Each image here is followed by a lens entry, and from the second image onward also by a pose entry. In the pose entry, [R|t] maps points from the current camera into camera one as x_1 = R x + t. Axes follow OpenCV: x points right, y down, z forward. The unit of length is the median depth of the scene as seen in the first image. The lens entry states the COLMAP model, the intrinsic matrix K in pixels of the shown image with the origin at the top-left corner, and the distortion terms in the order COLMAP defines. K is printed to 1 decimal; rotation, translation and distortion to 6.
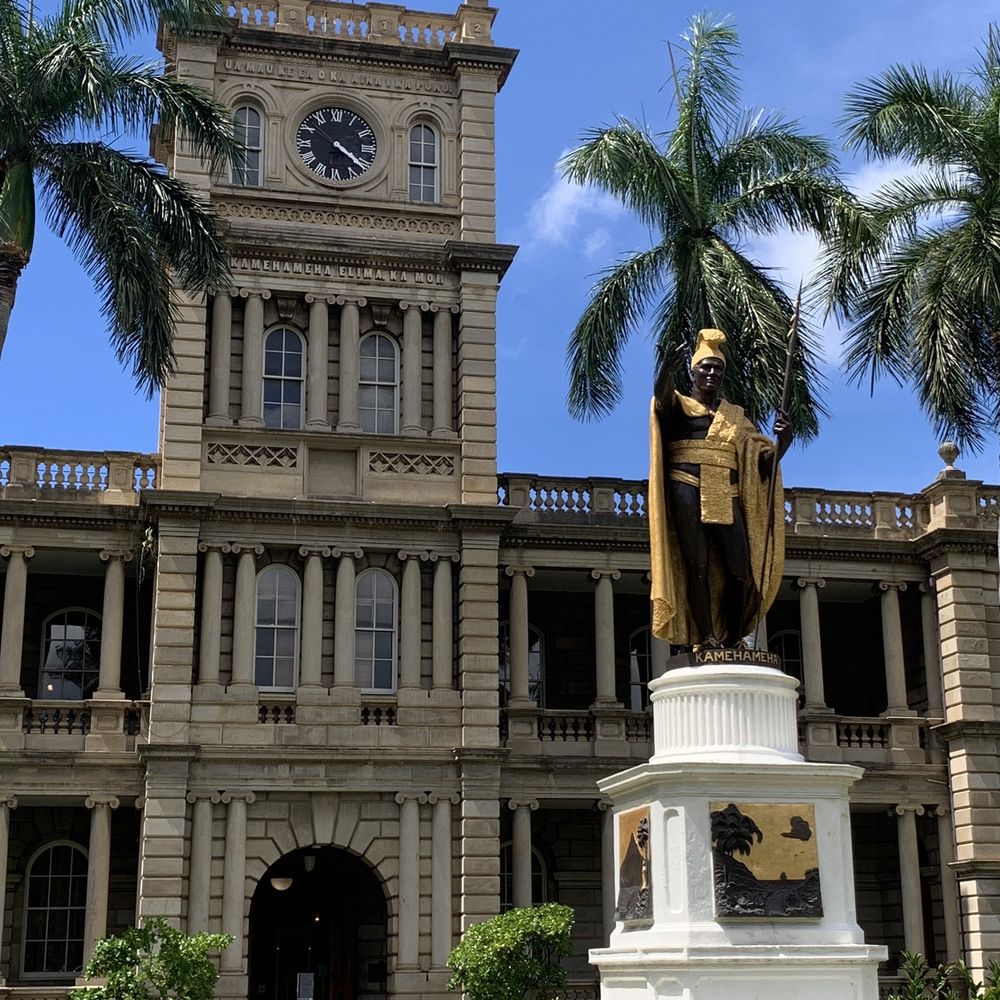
lens RADIAL K [[1809.3, 0, 527.0], [0, 1809.3, 480.5], [0, 0, 1]] dist [0.142765, 0.000000]
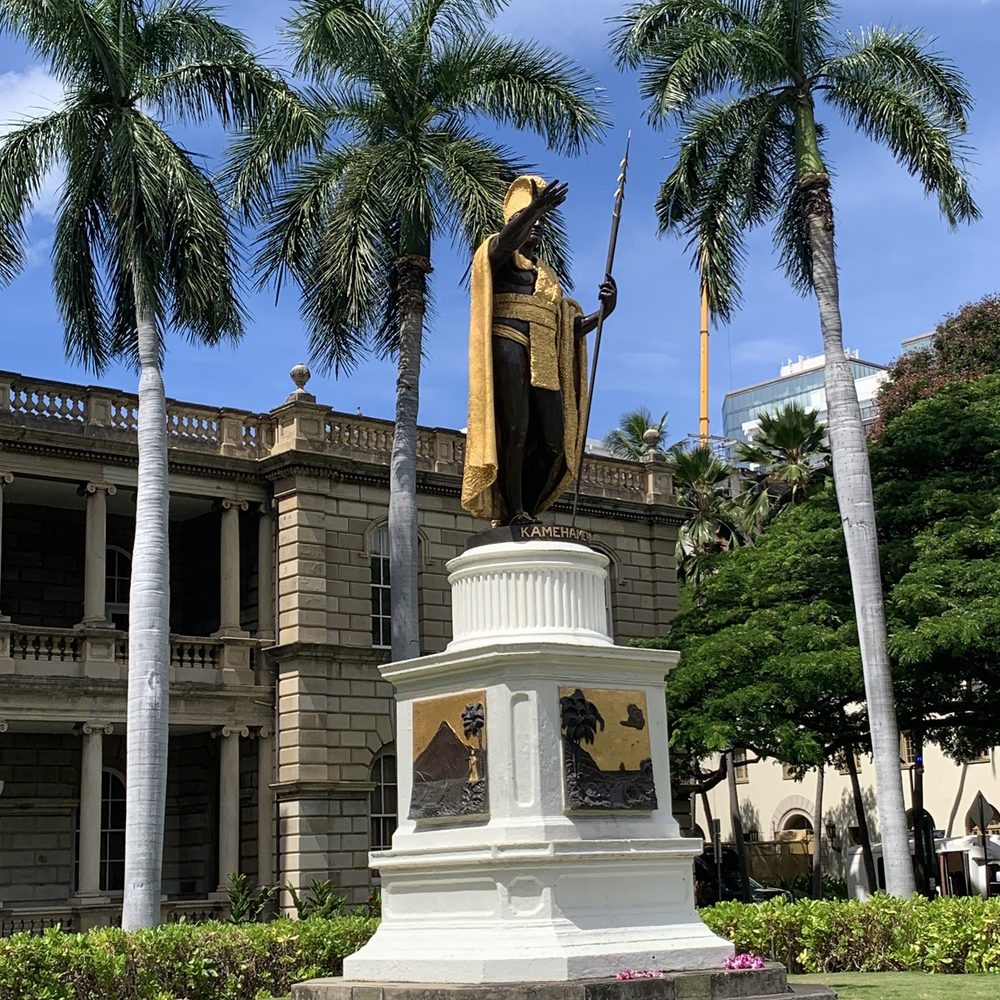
lens RADIAL K [[1809.3, 0, 521.4], [0, 1809.3, 467.6], [0, 0, 1]] dist [0.142765, 0.000000]
pose [[0.889625, 0.082336, 0.449209, -0.112002], [-0.093960, 0.995569, 0.003601, 0.021997], [-0.446922, -0.045412, 0.893419, 0.066945]]
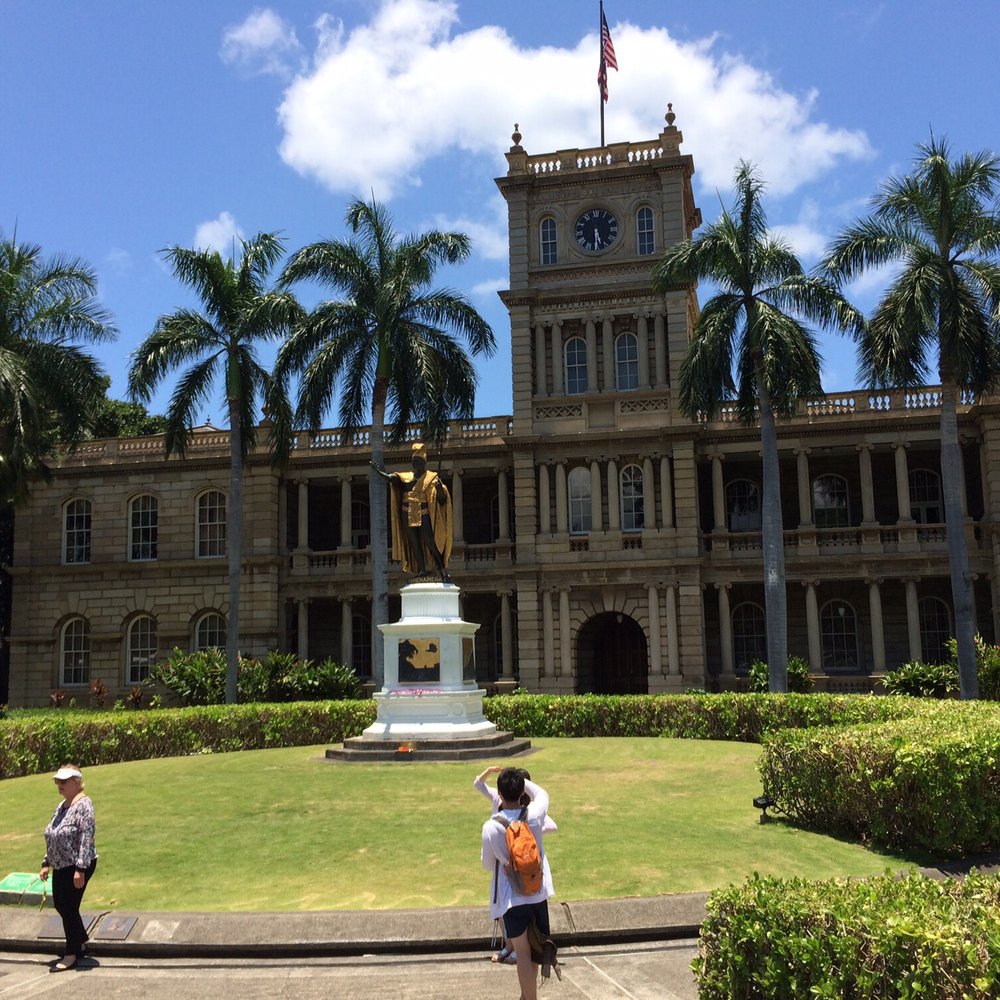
lens RADIAL K [[1215.6, 0, 496.5], [0, 1215.6, 495.7], [0, 0, 1]] dist [0.059000, 0.000000]
pose [[0.891045, -0.070748, -0.448367, 0.350876], [0.130647, 0.985953, 0.104062, -0.067407], [0.434706, -0.151302, 0.887771, -0.166983]]
